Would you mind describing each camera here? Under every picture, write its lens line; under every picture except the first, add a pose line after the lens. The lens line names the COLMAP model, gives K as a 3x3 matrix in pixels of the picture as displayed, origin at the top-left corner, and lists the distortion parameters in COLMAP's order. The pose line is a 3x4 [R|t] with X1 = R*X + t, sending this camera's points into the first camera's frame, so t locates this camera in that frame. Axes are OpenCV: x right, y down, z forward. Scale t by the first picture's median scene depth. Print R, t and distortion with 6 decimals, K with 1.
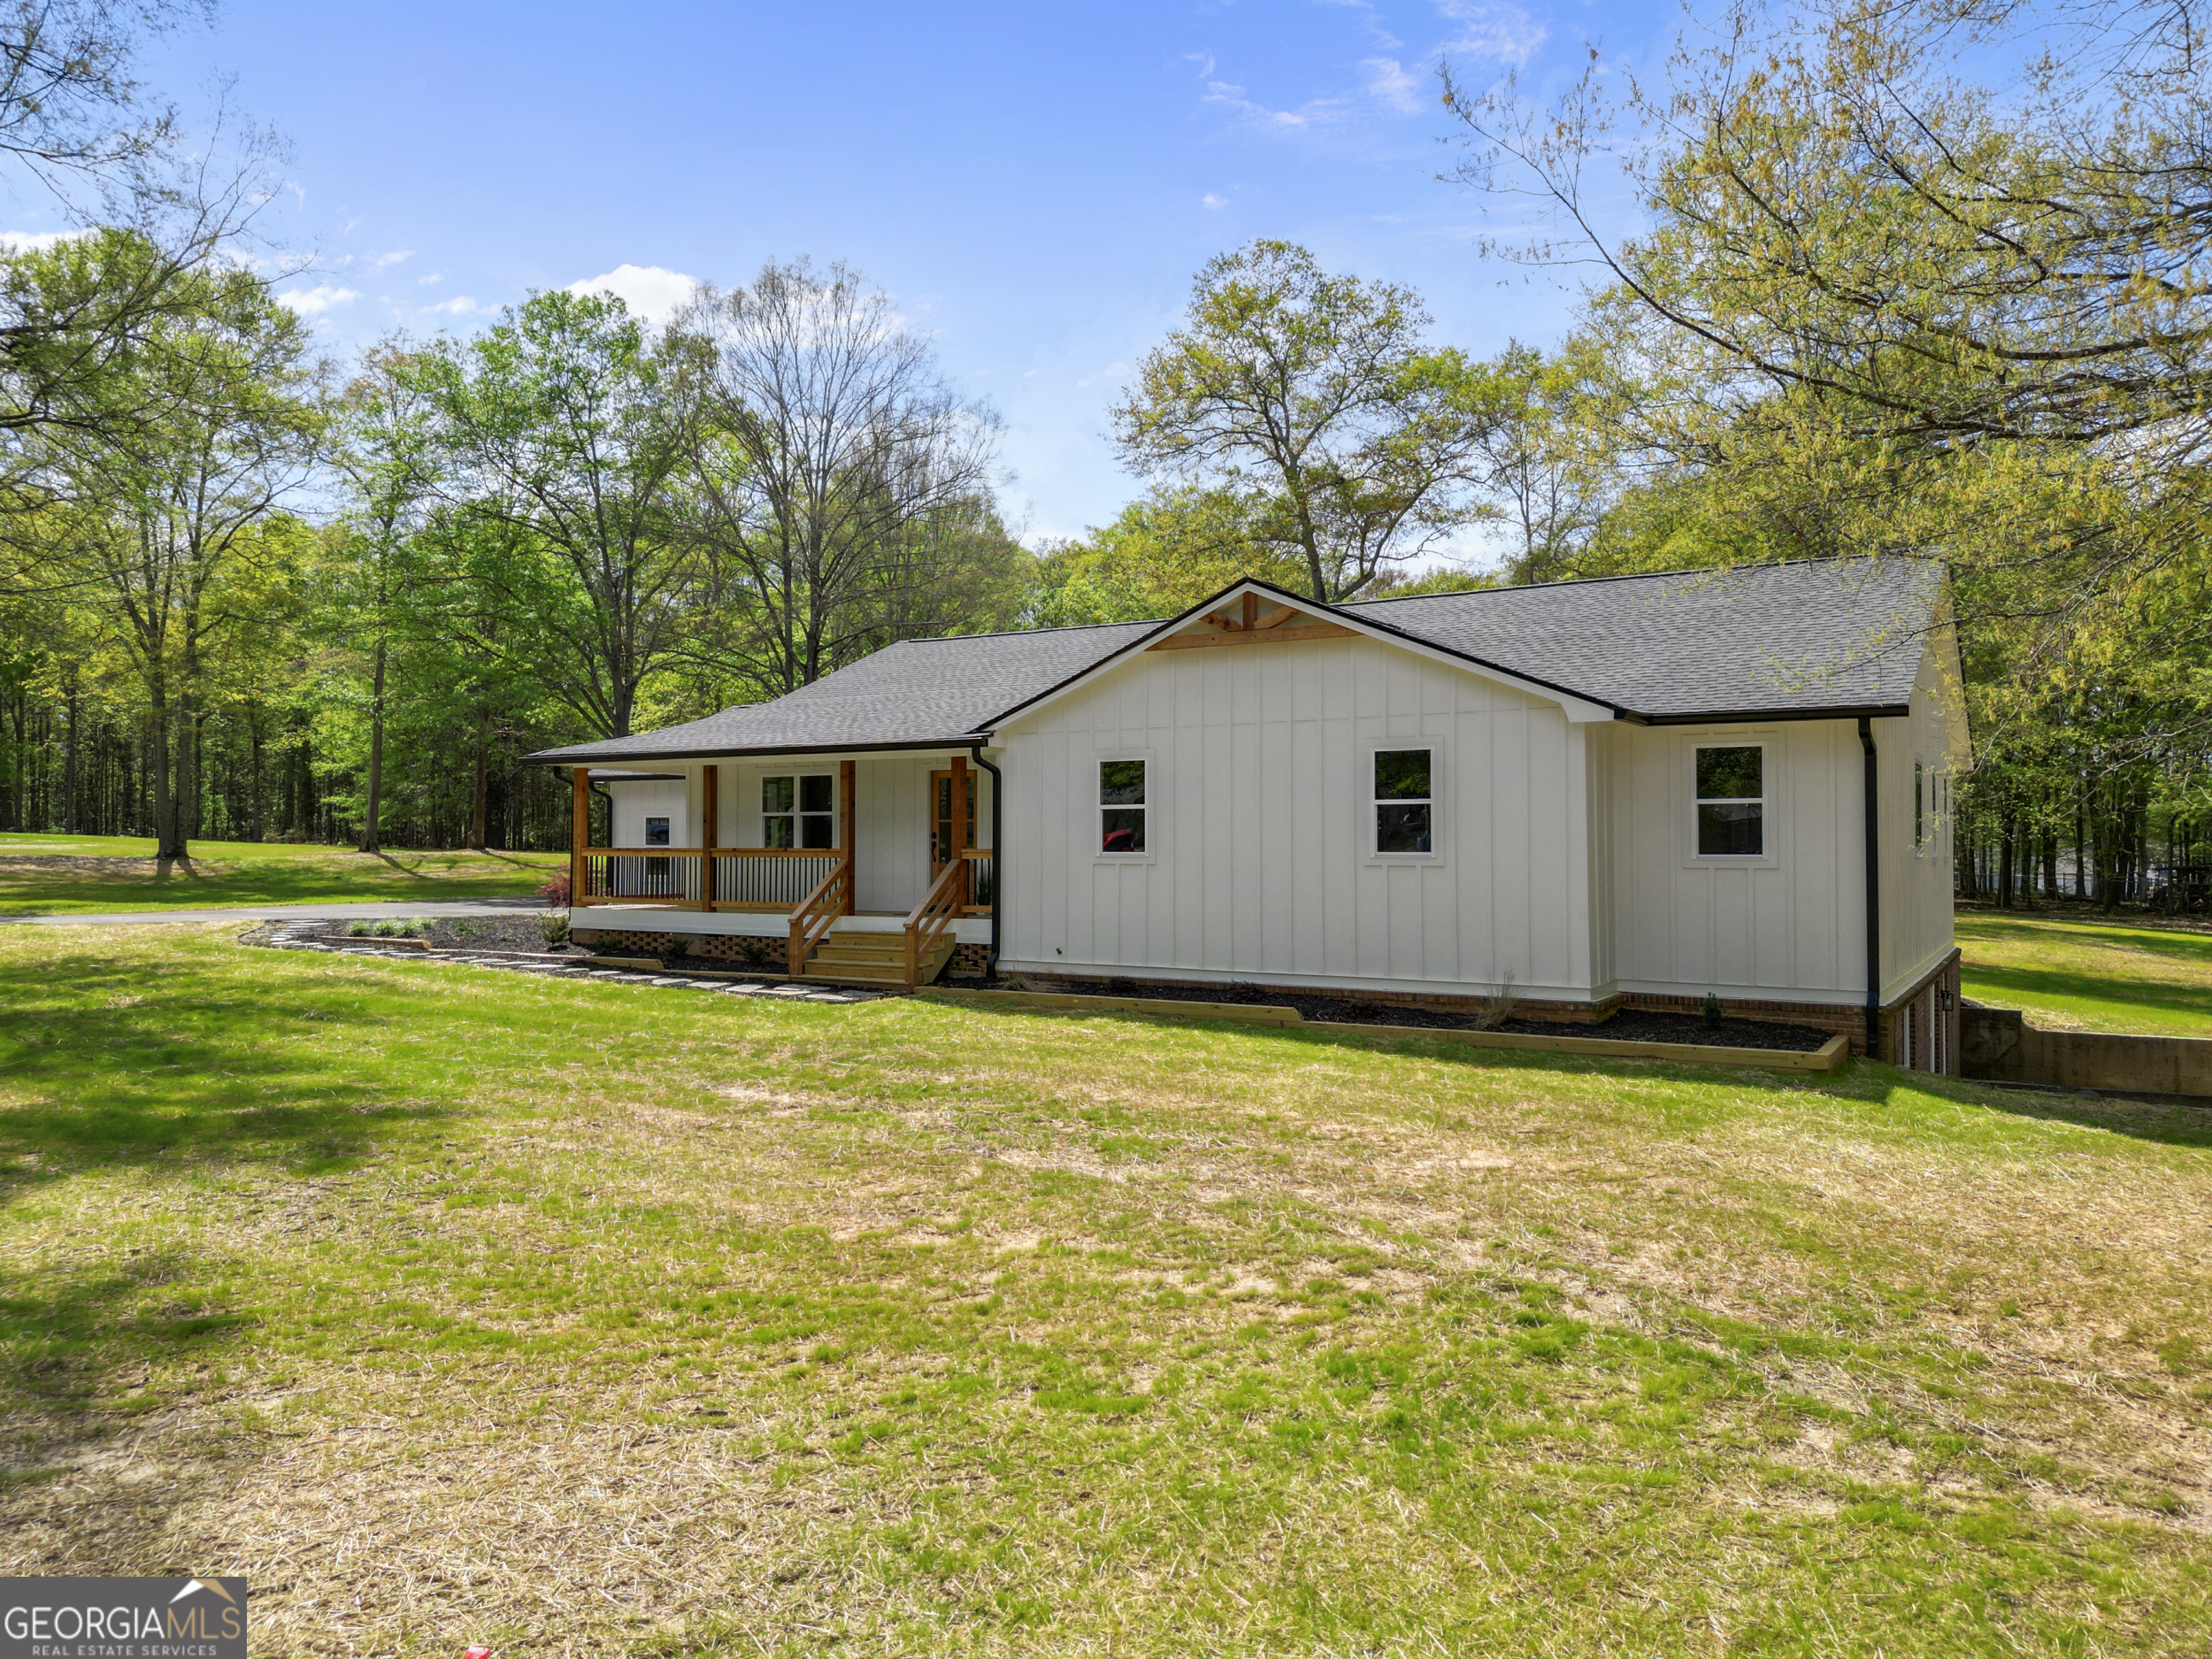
lens RADIAL K [[1556.2, 0, 1106.0], [0, 1556.2, 829.5], [0, 0, 1]] dist [0.003027, 0.000464]
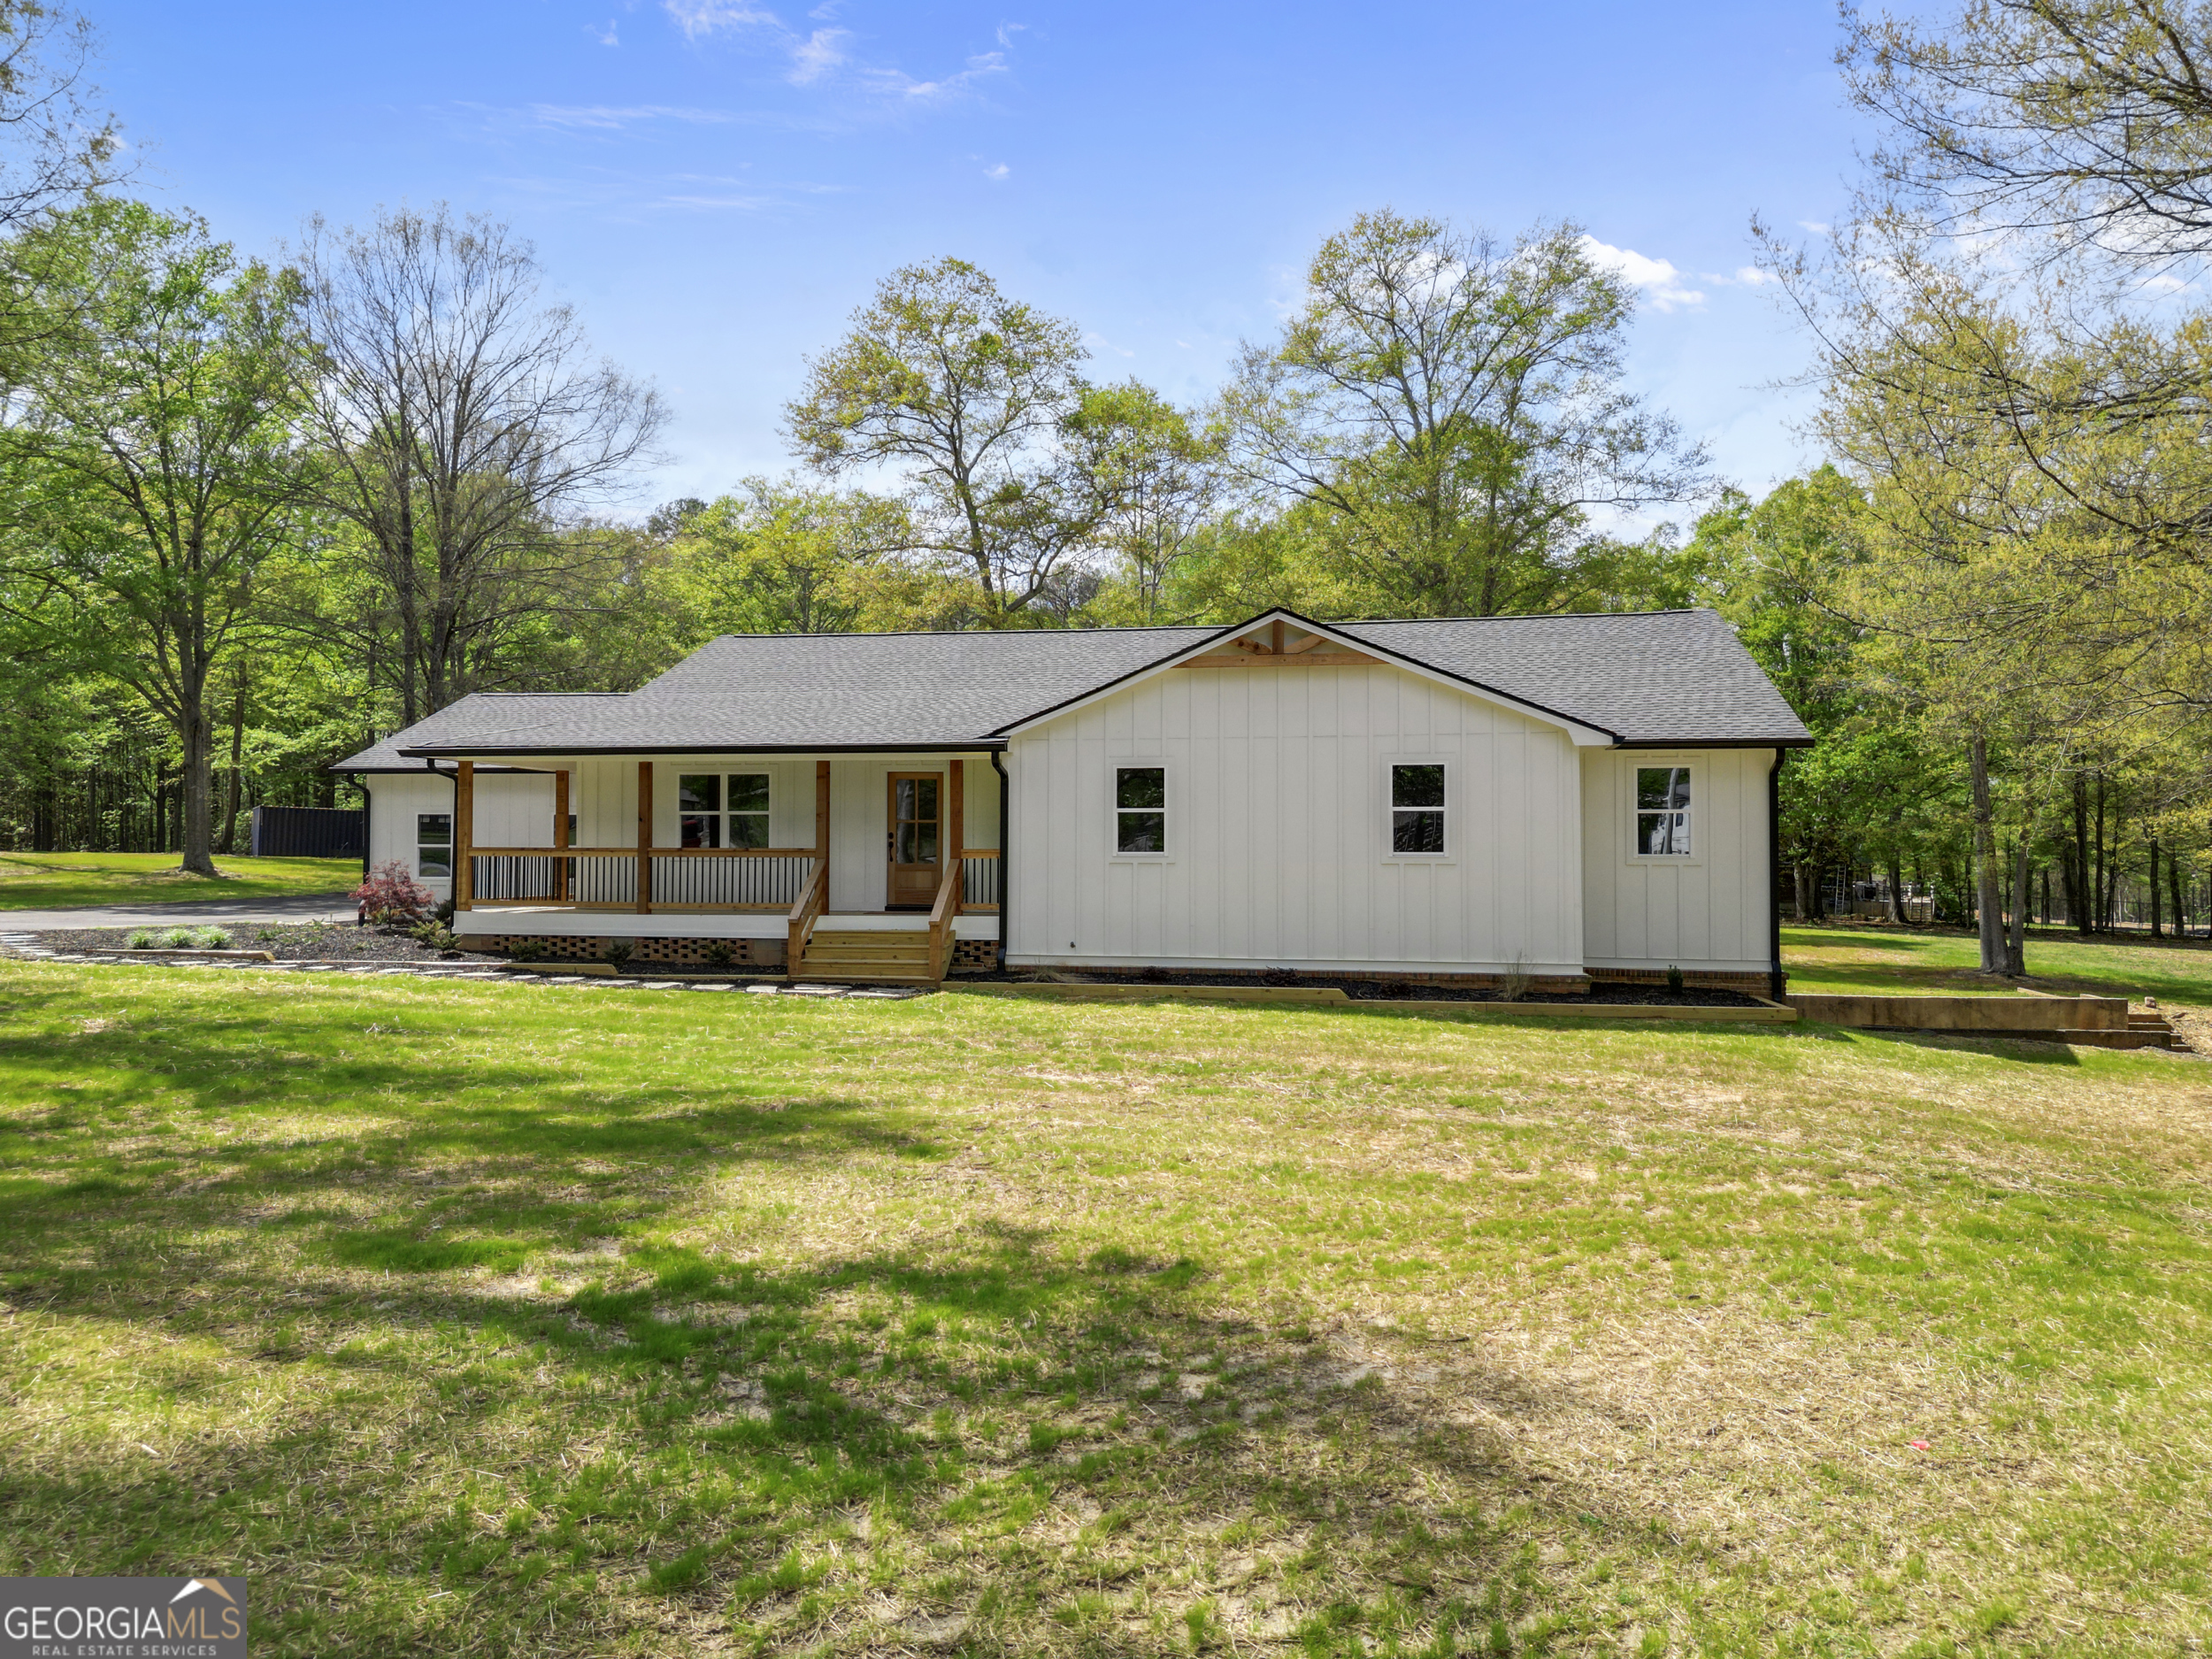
lens RADIAL K [[1529.6, 0, 1199.7], [0, 1529.6, 816.7], [0, 0, 1]] dist [0.004923, 0.000759]
pose [[0.933150, 0.008892, 0.359378, -0.316827], [-0.005789, 0.999936, -0.009708, 0.000007], [-0.359441, 0.006978, 0.933142, -0.007964]]
